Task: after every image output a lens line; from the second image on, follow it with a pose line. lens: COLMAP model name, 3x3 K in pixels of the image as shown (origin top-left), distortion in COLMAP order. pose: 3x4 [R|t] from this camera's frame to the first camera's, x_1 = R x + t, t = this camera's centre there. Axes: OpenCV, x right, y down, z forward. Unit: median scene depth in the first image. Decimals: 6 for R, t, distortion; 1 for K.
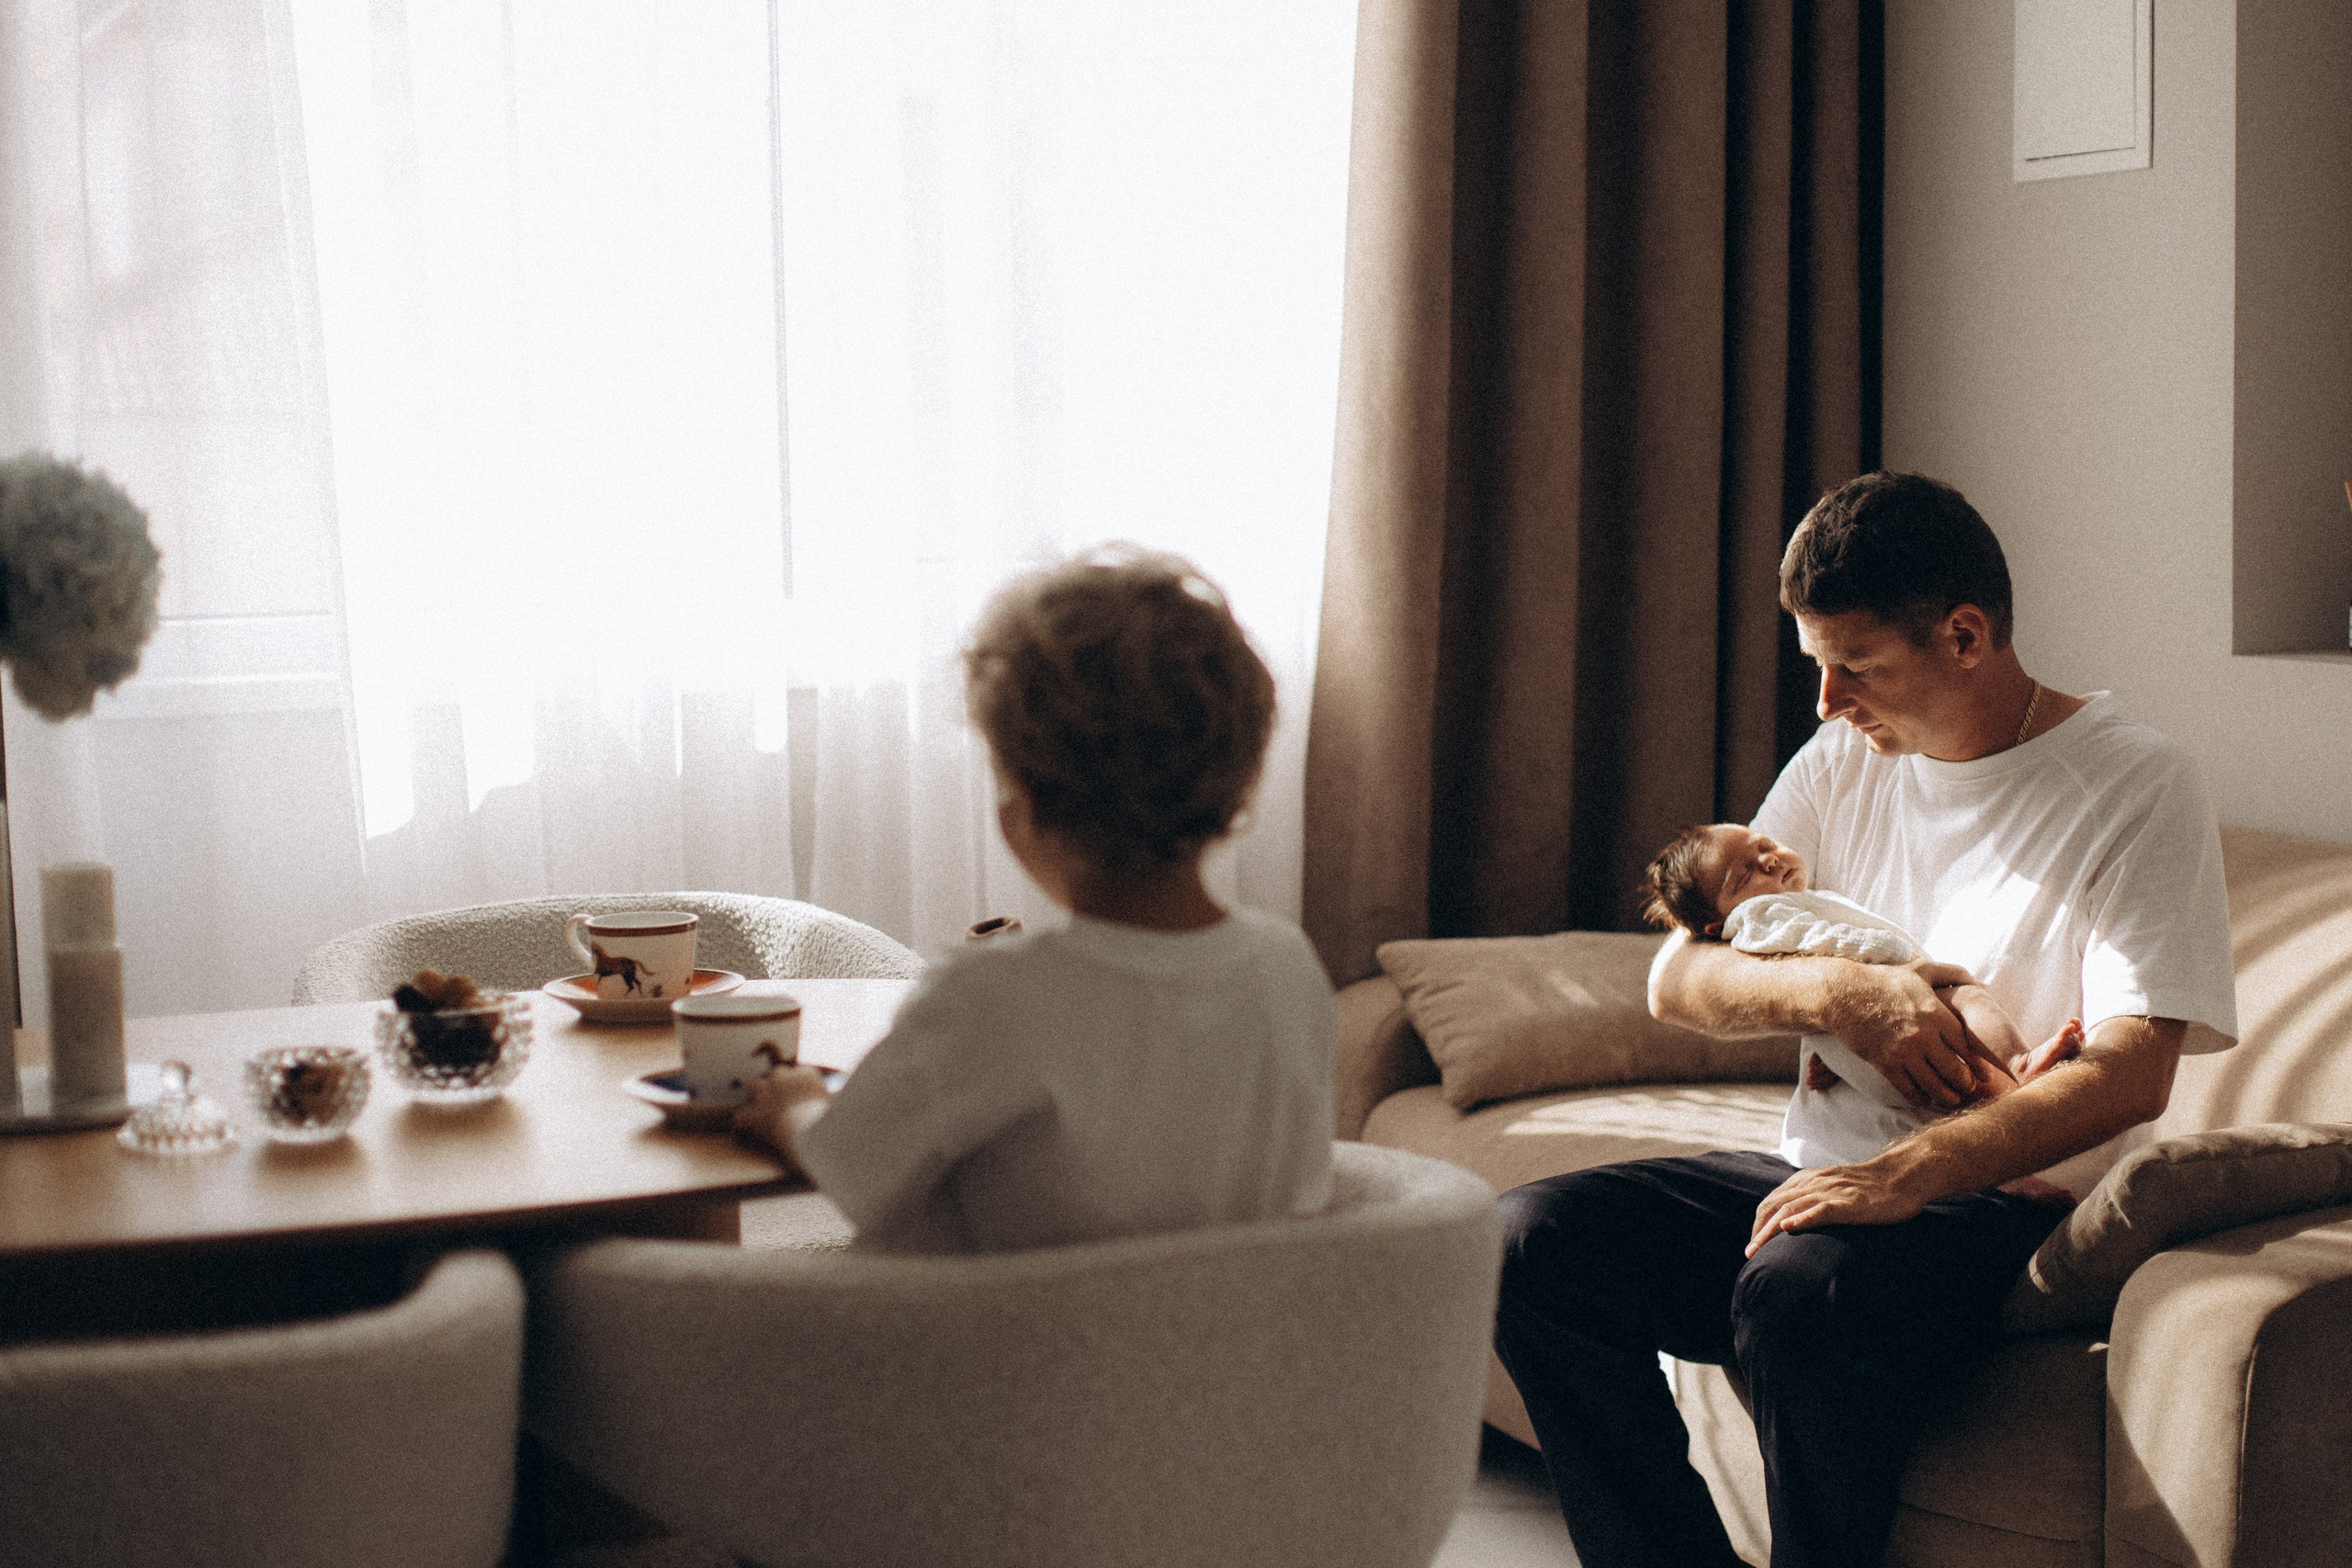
lens RADIAL K [[3605.8, 0, 1176.0], [0, 3605.8, 784.0], [0, 0, 1]] dist [0.380089, -1.941490]
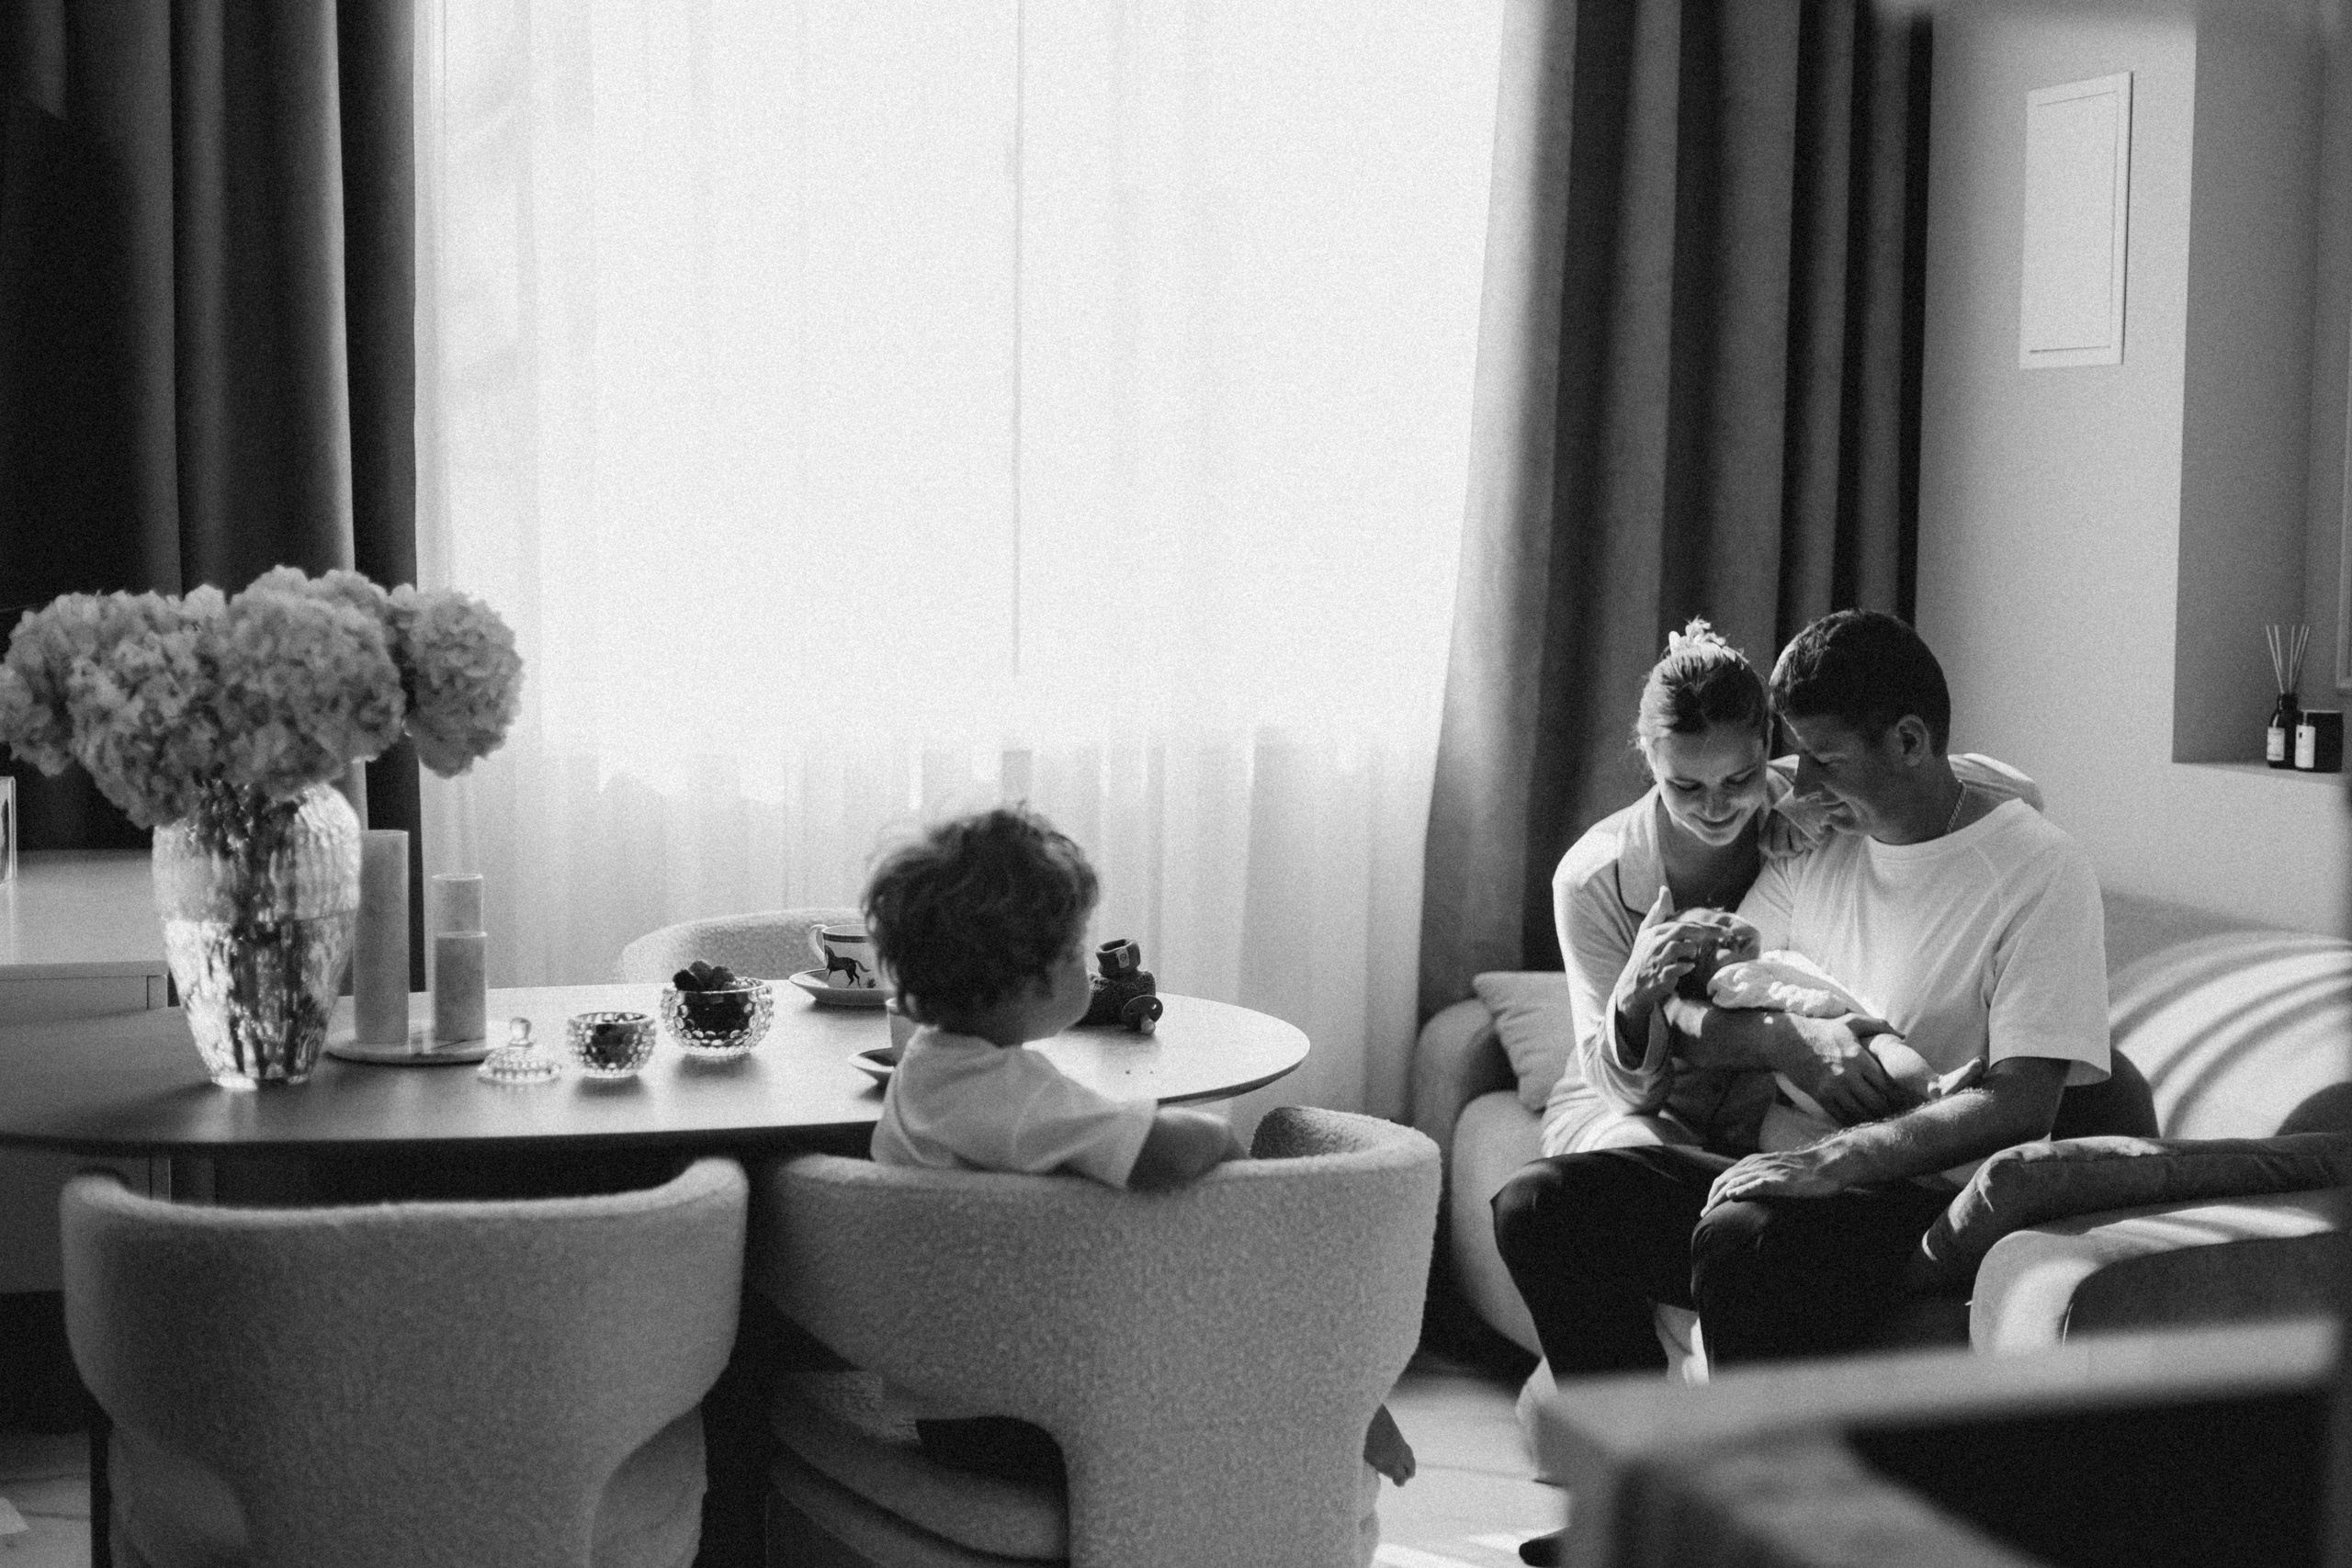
lens RADIAL K [[3605.8, 0, 1176.0], [0, 3605.8, 784.0], [0, 0, 1]] dist [0.380089, -1.941490]
pose [[0.994537, 0.033135, -0.098989, 0.112510], [-0.033652, 0.999427, -0.003548, -0.018043], [0.098815, 0.006860, 0.995082, -0.366745]]
